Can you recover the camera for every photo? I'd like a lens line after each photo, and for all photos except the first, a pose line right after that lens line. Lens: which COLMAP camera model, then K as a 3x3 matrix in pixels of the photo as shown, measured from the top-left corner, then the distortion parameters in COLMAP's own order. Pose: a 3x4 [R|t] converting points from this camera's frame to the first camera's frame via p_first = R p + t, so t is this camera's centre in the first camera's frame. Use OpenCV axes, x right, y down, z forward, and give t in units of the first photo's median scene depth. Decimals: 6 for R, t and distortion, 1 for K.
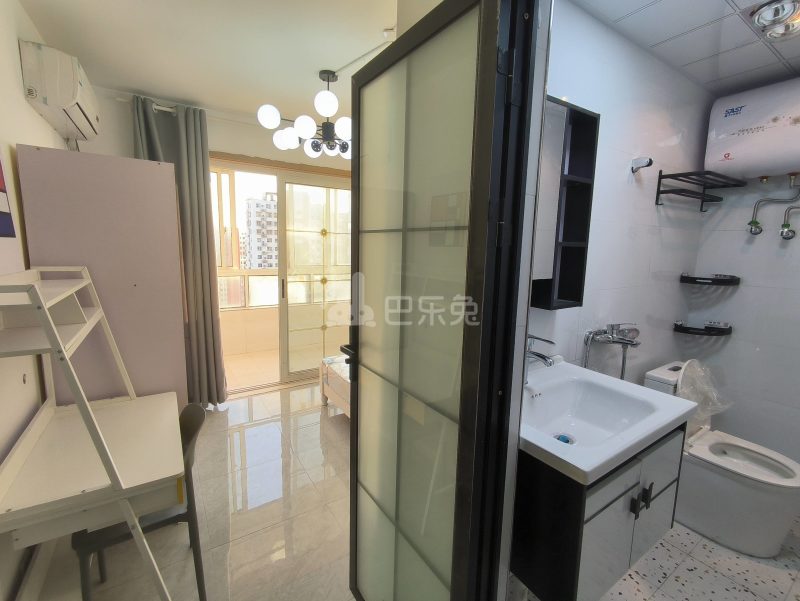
lens RADIAL K [[364.8, 0, 399.4], [0, 364.8, 297.4], [0, 0, 1]] dist [0.004341, -0.000119]
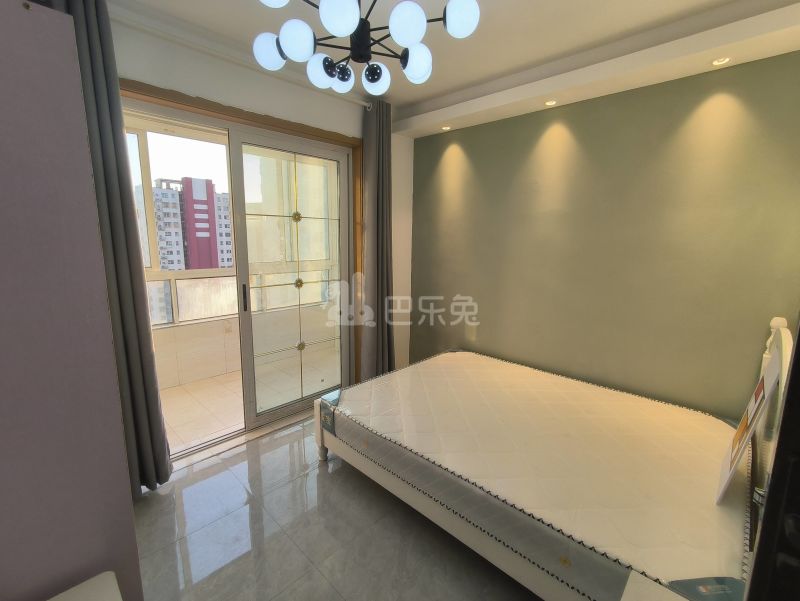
lens RADIAL K [[364.8, 0, 399.4], [0, 364.8, 297.4], [0, 0, 1]] dist [0.004341, -0.000119]
pose [[0.975442, -0.049917, 0.214526, -0.204395], [0.045096, 0.998609, 0.027310, -0.034686], [-0.215591, -0.016965, 0.976336, 0.287119]]
